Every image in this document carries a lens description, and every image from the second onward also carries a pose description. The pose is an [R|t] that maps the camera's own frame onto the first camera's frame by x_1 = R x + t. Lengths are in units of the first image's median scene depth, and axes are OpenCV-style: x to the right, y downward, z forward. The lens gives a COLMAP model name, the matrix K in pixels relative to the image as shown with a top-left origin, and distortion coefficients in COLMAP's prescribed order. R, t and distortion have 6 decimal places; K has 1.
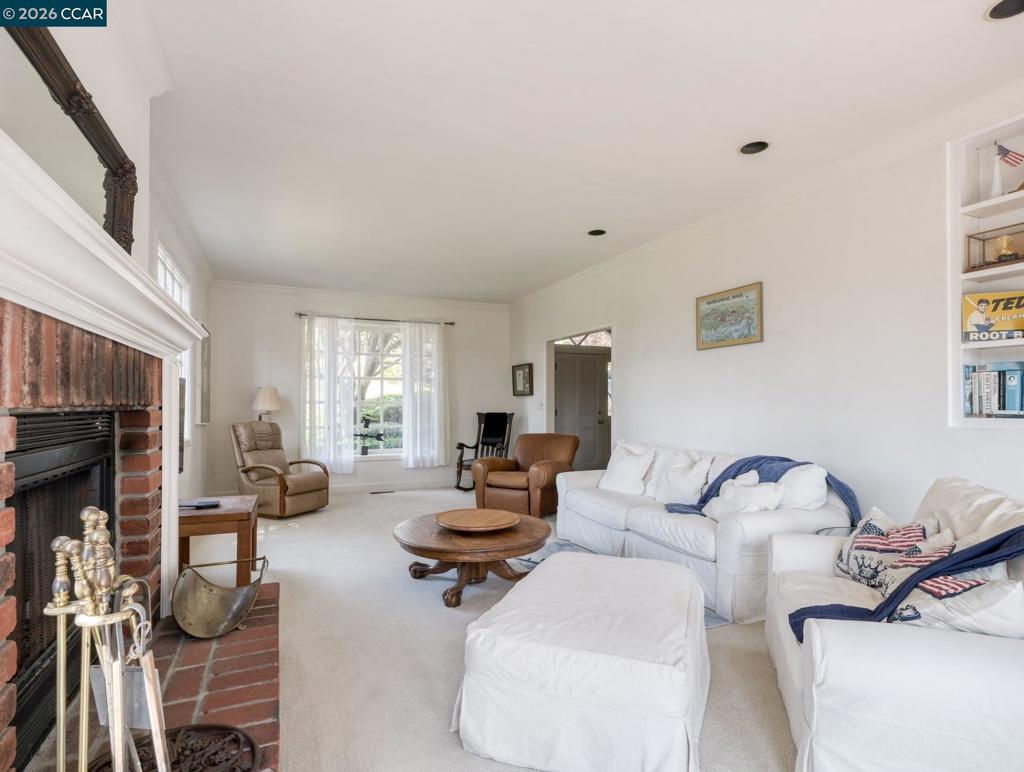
lens RADIAL K [[512.2, 0, 511.7], [0, 512.2, 394.0], [0, 0, 1]] dist [-0.003939, -0.000293]
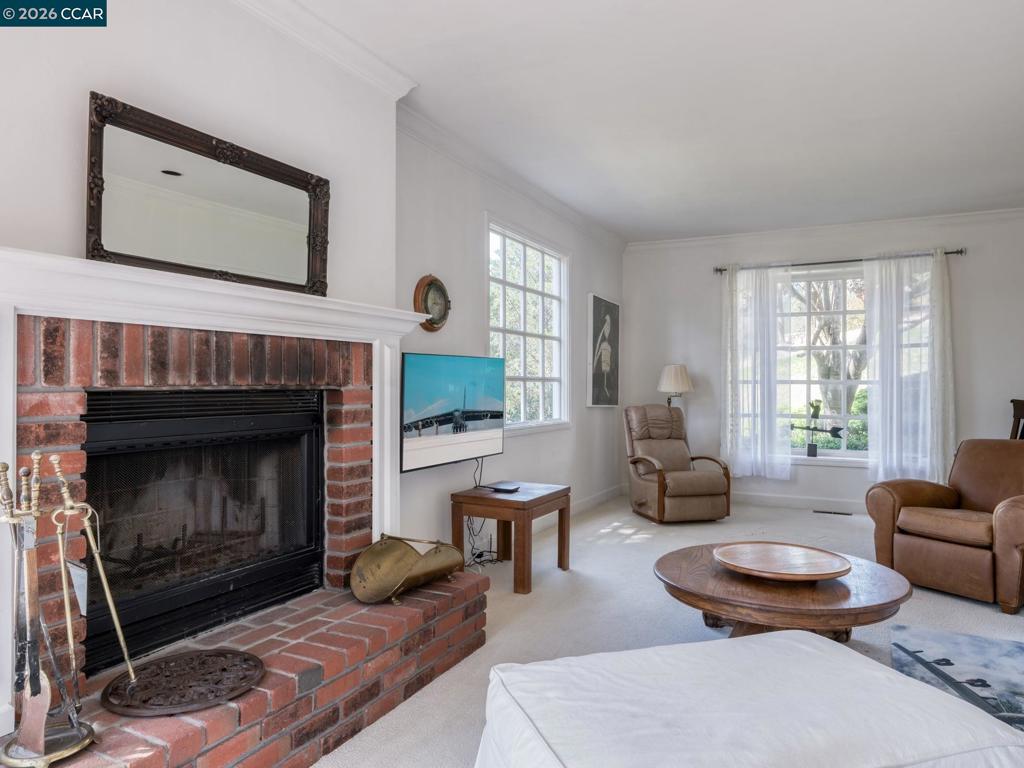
lens RADIAL K [[685.2, 0, 511.7], [0, 685.2, 375.3], [0, 0, 1]] dist [-0.005527, -0.004515]
pose [[0.641887, -0.009208, -0.766744, 0.222312], [0.014030, 0.999902, -0.000263, 0.001676], [0.766670, -0.010588, 0.641953, 0.100982]]
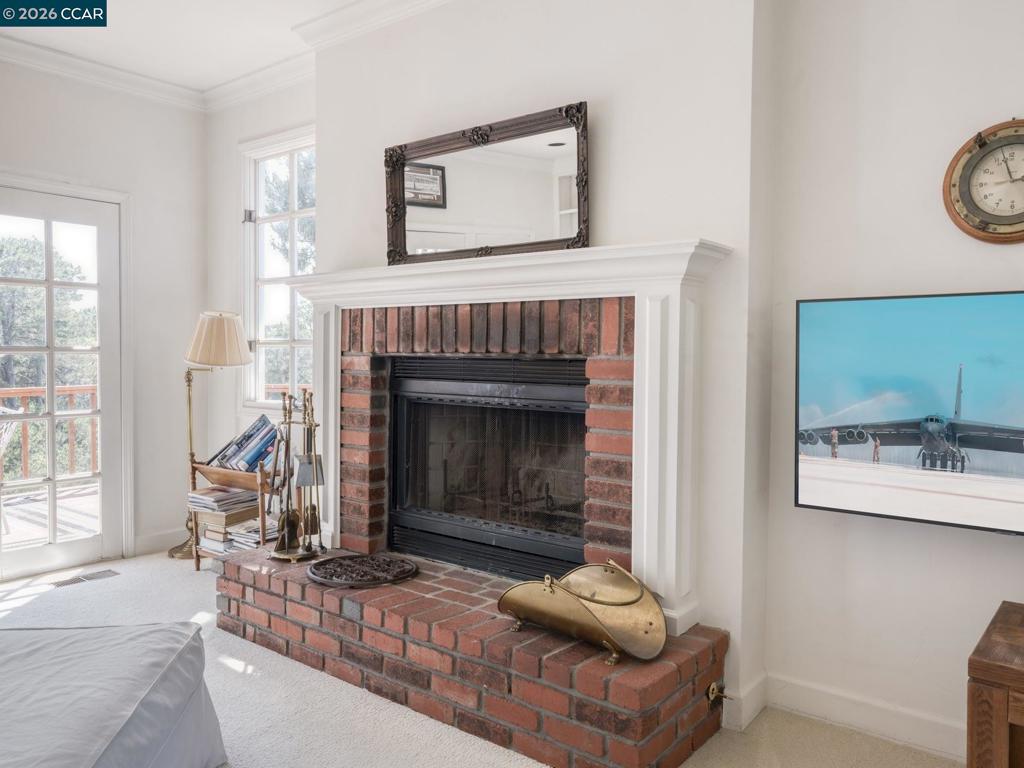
lens RADIAL K [[753.7, 0, 514.0], [0, 753.7, 392.9], [0, 0, 1]] dist [0.005780, 0.001384]
pose [[-0.894520, 0.010214, -0.446912, -0.000682], [-0.008018, 0.999212, 0.038885, 0.011480], [0.446956, 0.038366, -0.893733, 0.676012]]
